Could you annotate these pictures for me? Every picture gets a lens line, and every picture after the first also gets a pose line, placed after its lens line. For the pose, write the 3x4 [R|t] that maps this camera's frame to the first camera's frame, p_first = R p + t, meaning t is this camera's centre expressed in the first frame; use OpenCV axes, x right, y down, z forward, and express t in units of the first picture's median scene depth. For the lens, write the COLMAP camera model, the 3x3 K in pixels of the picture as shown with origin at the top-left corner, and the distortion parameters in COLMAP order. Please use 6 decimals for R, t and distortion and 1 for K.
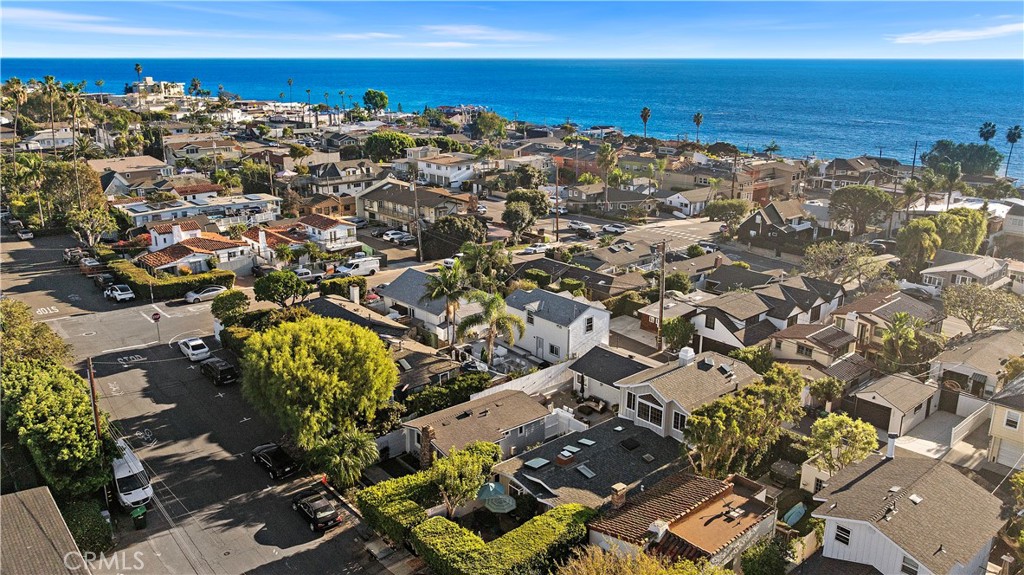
lens RADIAL K [[770.5, 0, 512.0], [0, 770.5, 287.5], [0, 0, 1]] dist [-0.012833, -0.004884]
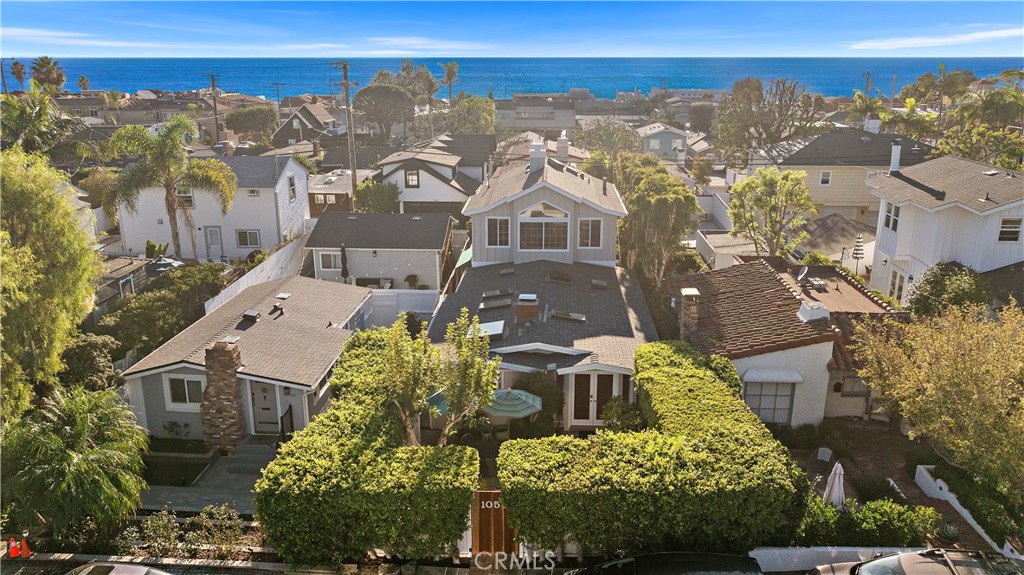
lens RADIAL K [[770.5, 0, 512.0], [0, 770.5, 287.5], [0, 0, 1]] dist [-0.012833, -0.004884]
pose [[0.695947, -0.203540, 0.688643, -0.189444], [0.204743, 0.975426, 0.081389, 0.094945], [-0.688286, 0.084352, 0.720519, 0.359983]]
